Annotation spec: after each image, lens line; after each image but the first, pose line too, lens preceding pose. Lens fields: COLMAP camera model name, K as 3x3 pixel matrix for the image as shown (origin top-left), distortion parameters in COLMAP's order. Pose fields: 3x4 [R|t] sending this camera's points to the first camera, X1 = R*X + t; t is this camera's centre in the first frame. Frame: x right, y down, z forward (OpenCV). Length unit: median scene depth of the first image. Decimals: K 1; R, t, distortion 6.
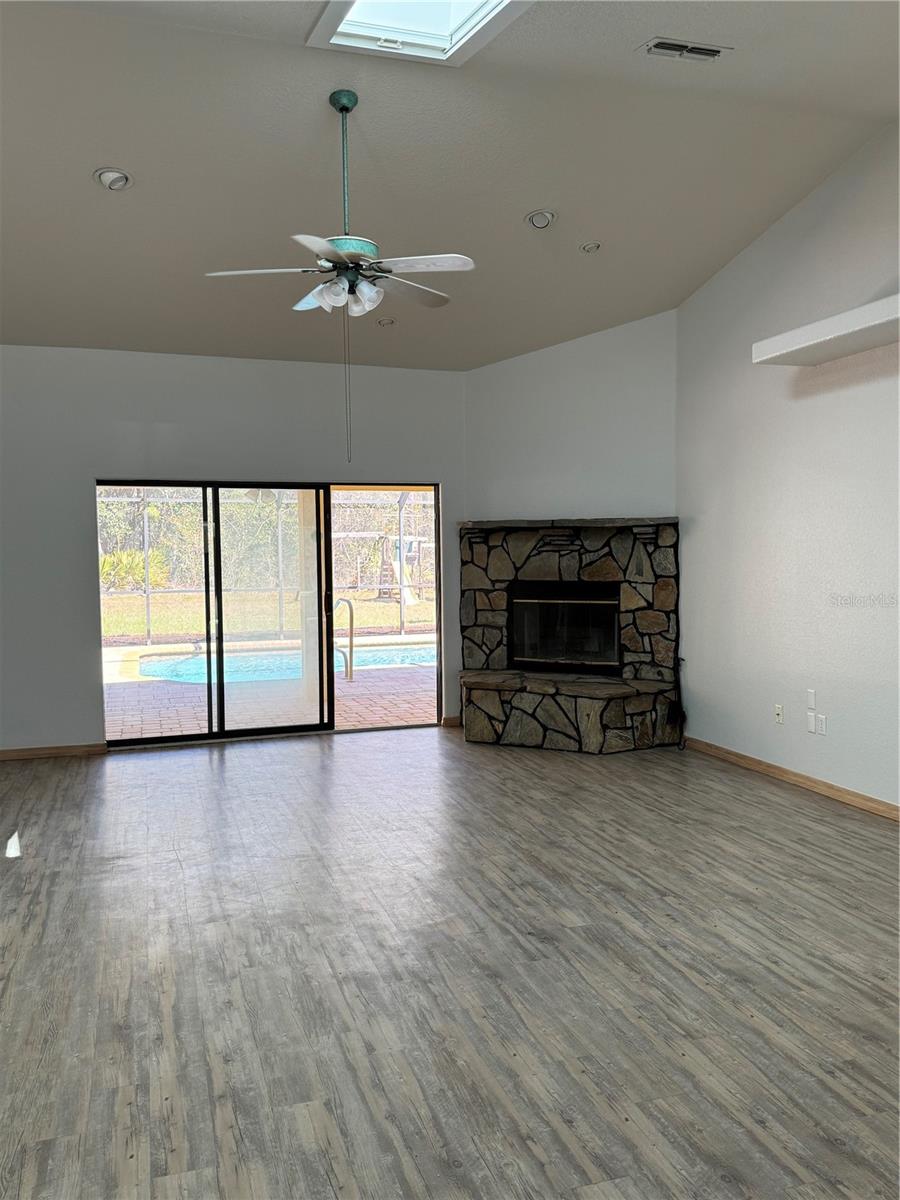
lens RADIAL K [[987.3, 0, 435.7], [0, 987.3, 597.7], [0, 0, 1]] dist [0.077404, -0.088085]
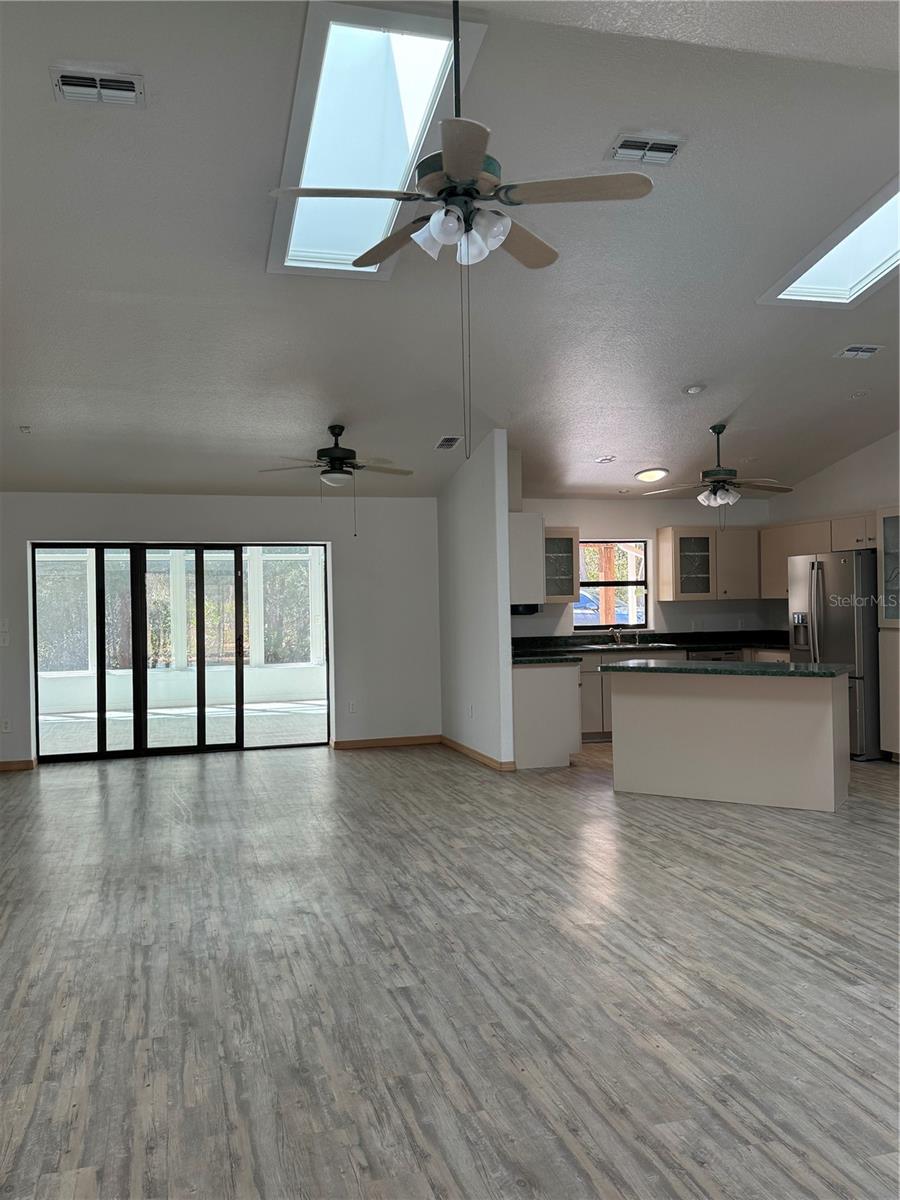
lens RADIAL K [[1016.2, 0, 450.9], [0, 1016.2, 614.7], [0, 0, 1]] dist [0.189722, -0.000788]
pose [[-0.999436, 0.031977, 0.010277, -0.051759], [0.032556, 0.997534, 0.062173, -0.046744], [-0.008264, 0.062473, -0.998012, 1.137461]]
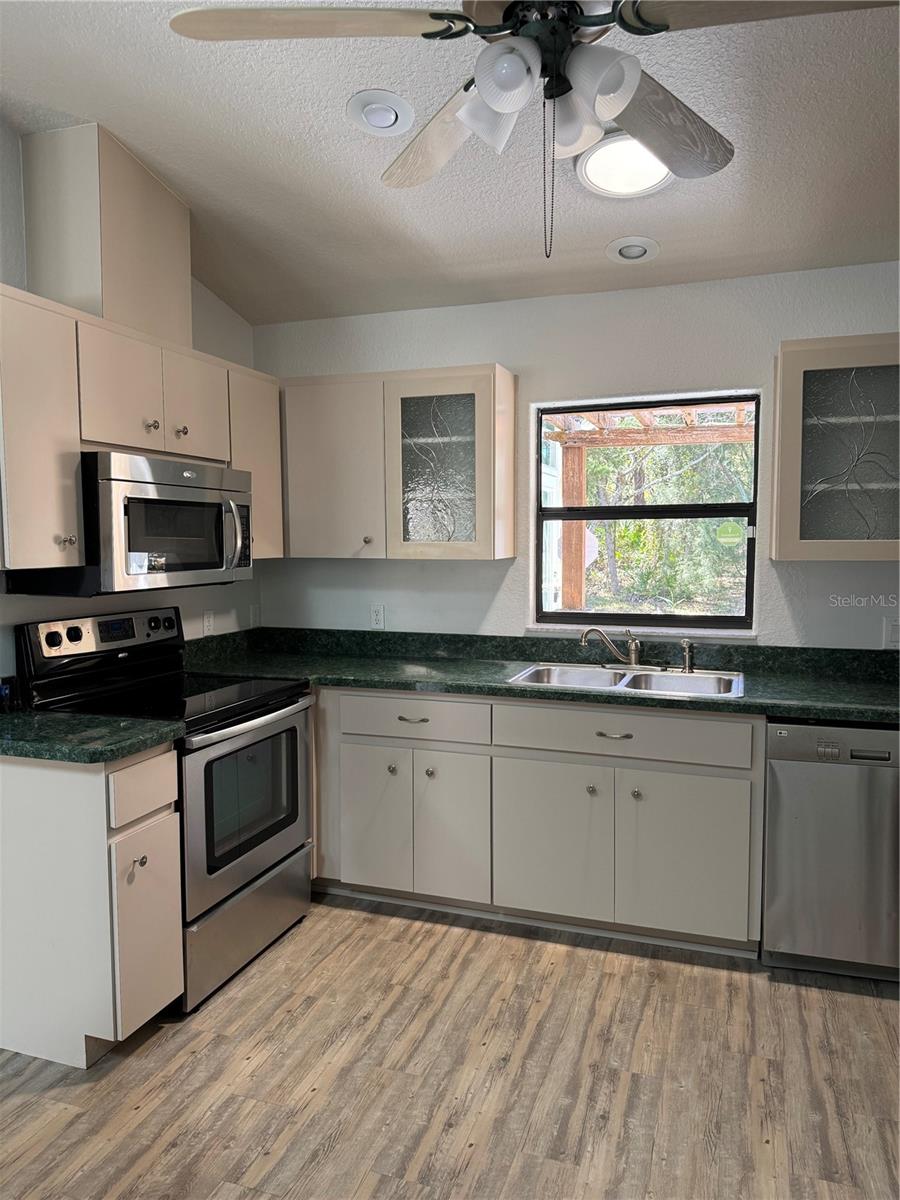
lens RADIAL K [[842.1, 0, 441.5], [0, 842.1, 602.6], [0, 0, 1]] dist [0.058459, -0.062916]
pose [[-0.799900, -0.030316, 0.599367, -0.457359], [0.047920, 0.992308, 0.114145, -0.002405], [-0.598217, 0.120026, -0.792294, 0.147696]]
